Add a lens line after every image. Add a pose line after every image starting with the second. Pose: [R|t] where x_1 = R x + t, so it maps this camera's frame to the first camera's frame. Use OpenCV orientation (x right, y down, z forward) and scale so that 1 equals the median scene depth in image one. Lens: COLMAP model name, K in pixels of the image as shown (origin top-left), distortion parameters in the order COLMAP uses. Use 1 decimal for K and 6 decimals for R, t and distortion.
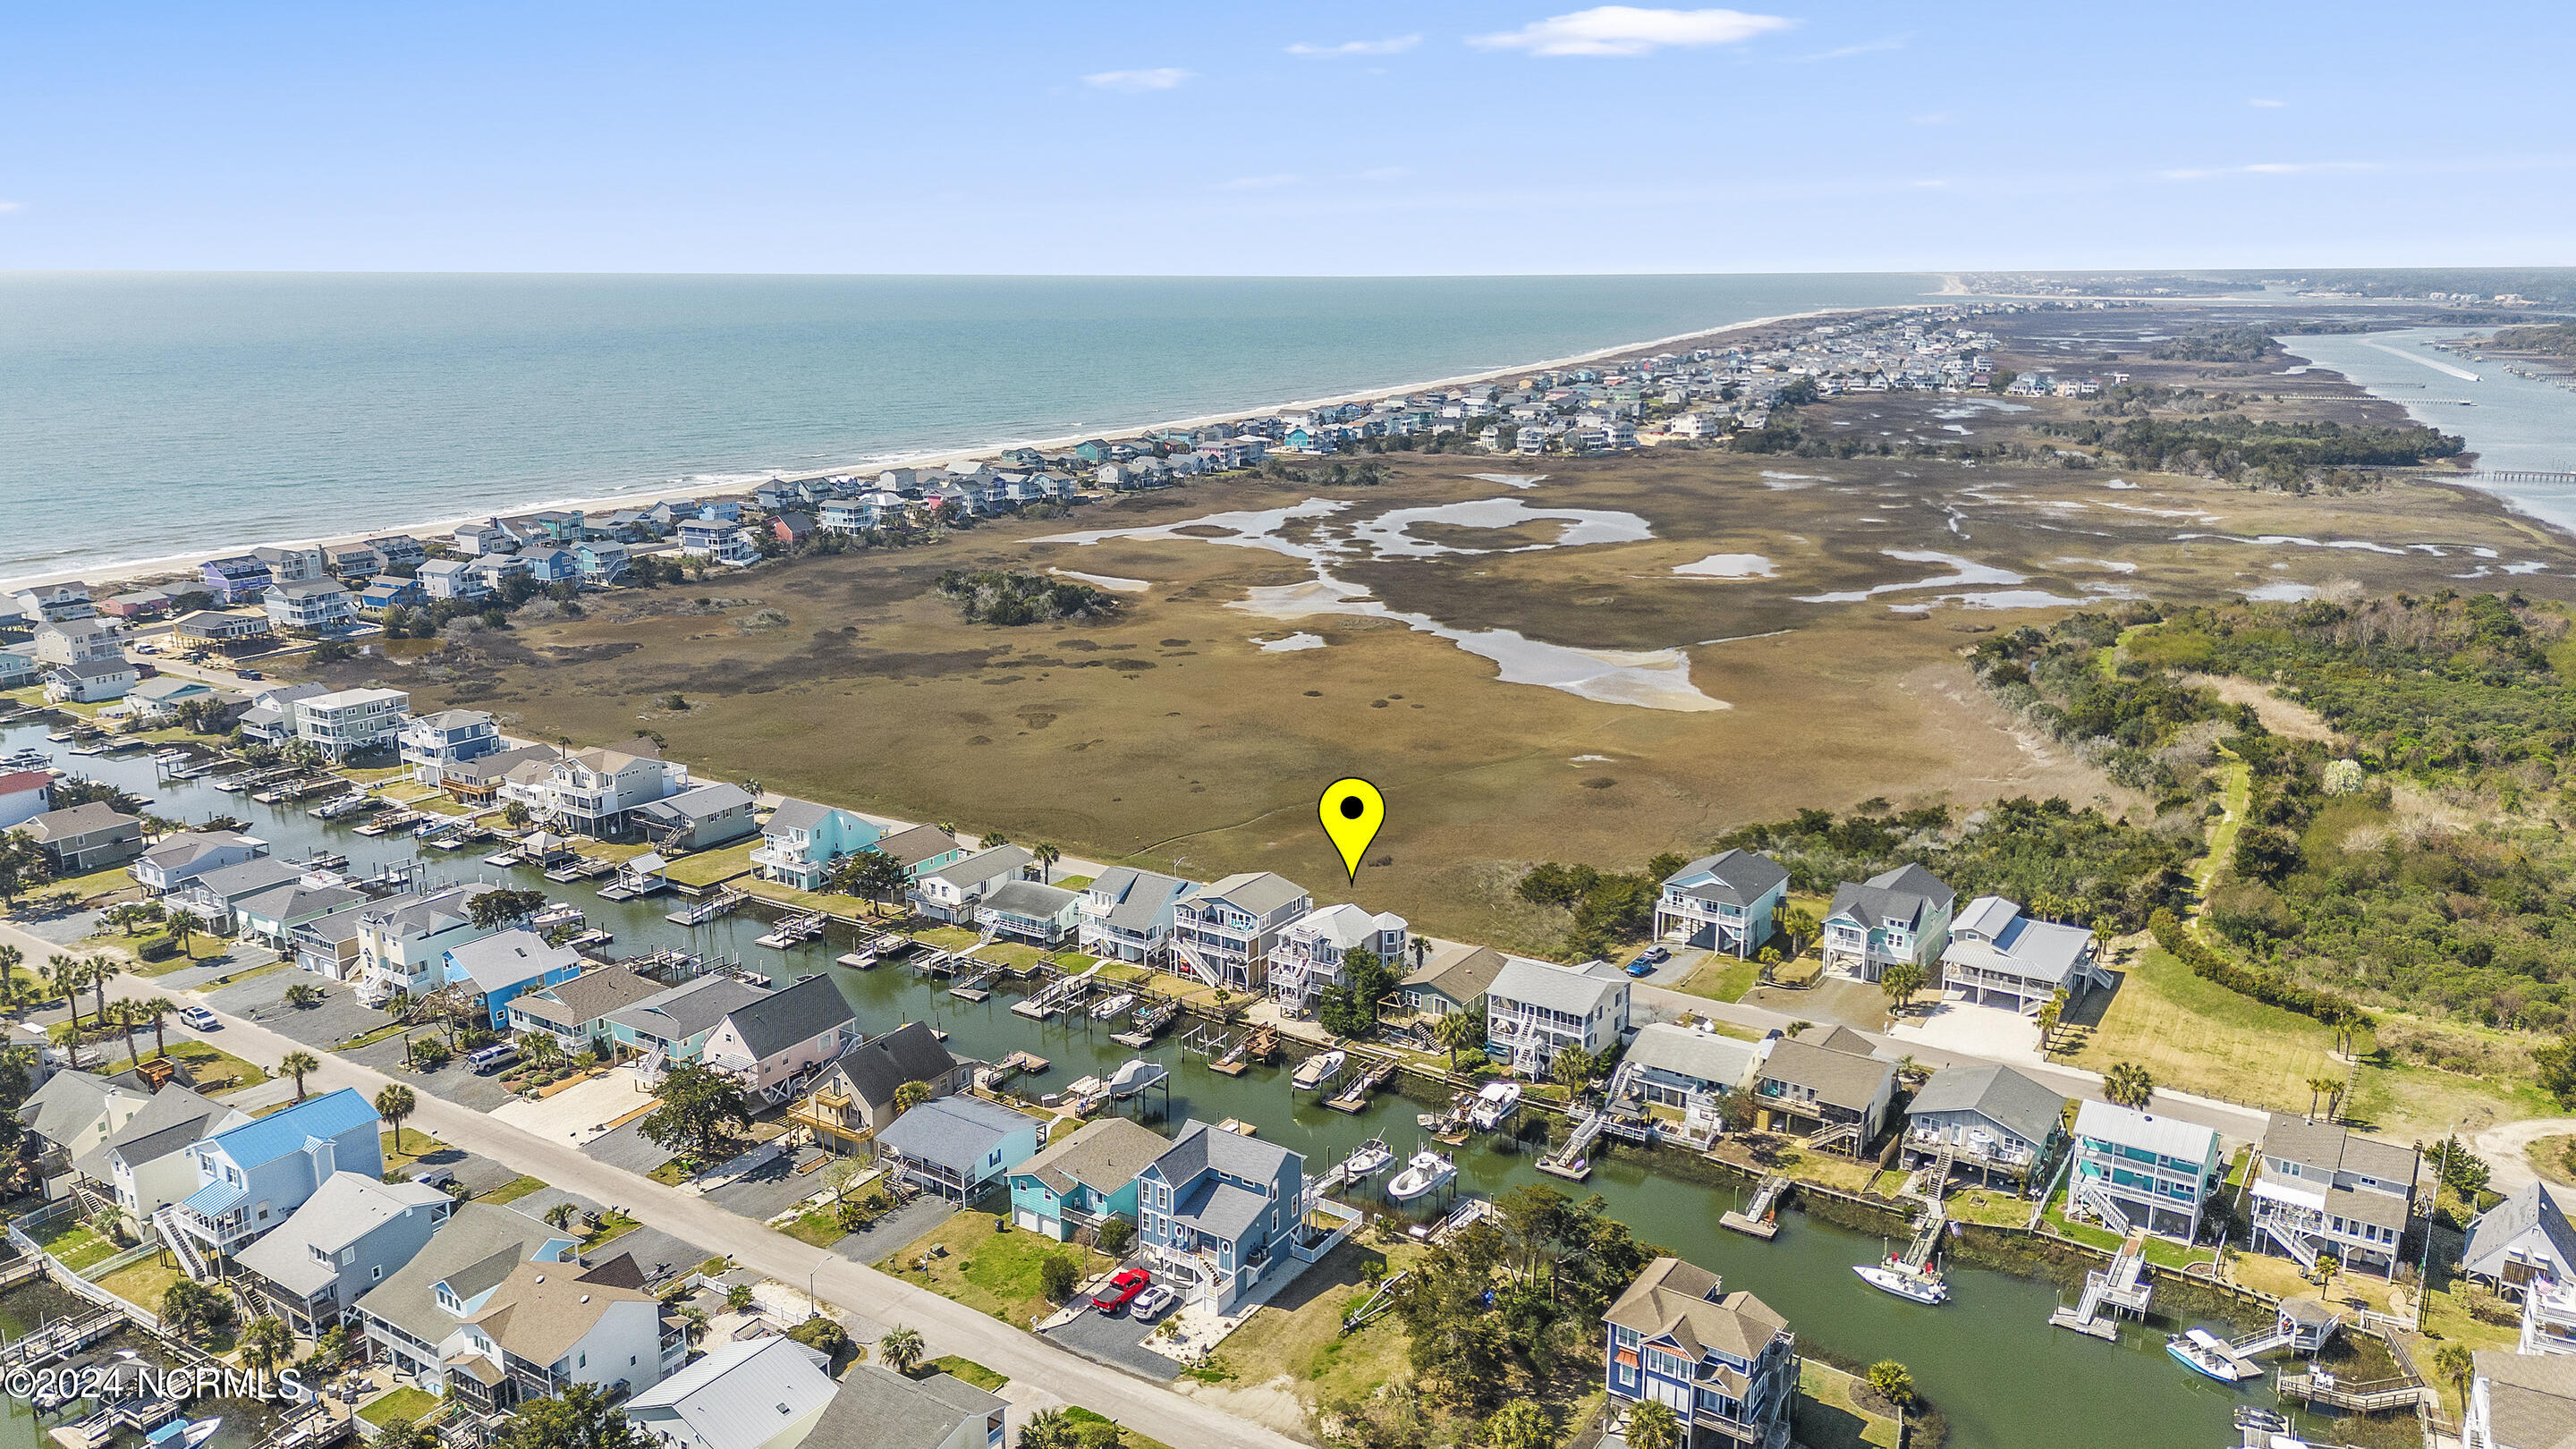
lens RADIAL K [[1845.4, 0, 1297.6], [0, 1845.4, 730.3], [0, 0, 1]] dist [0.047998, -0.002540]
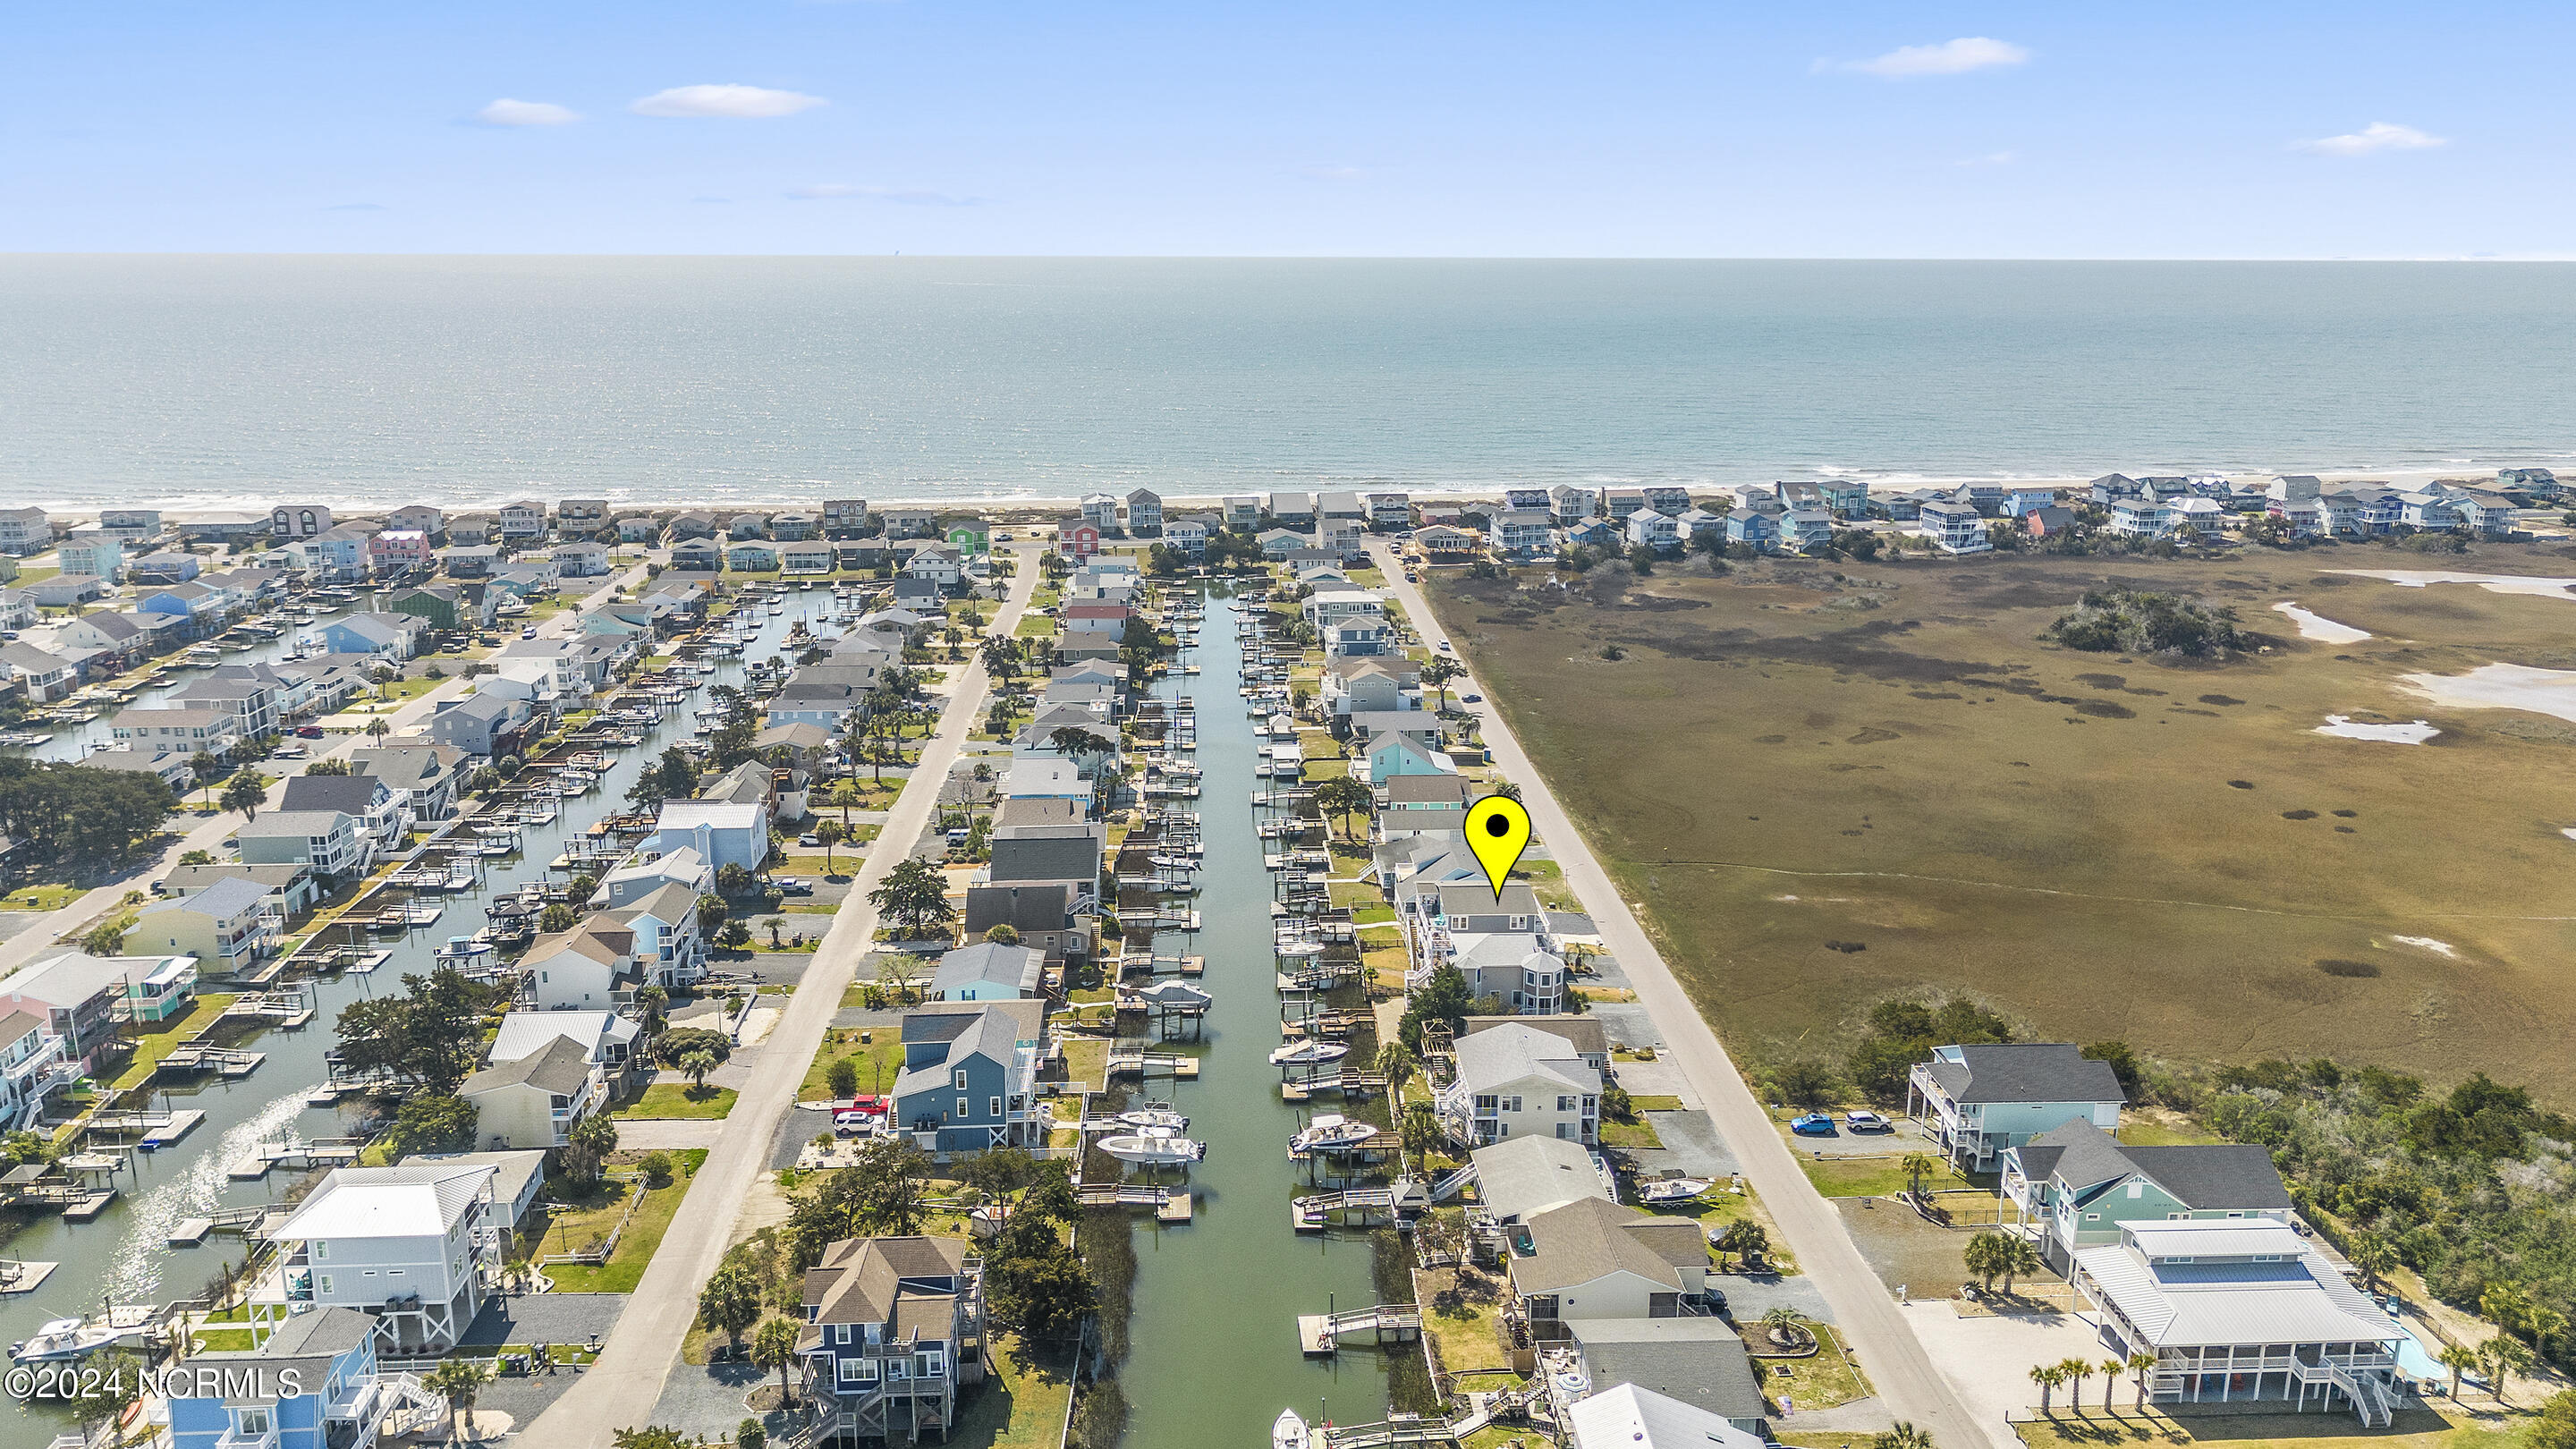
lens RADIAL K [[1845.4, 0, 1297.8], [0, 1845.4, 719.0], [0, 0, 1]] dist [0.047998, -0.002540]
pose [[0.596145, 0.203426, -0.776679, 0.280811], [-0.199425, 0.974570, 0.102188, -0.035491], [0.777715, 0.093971, 0.621553, 0.133799]]
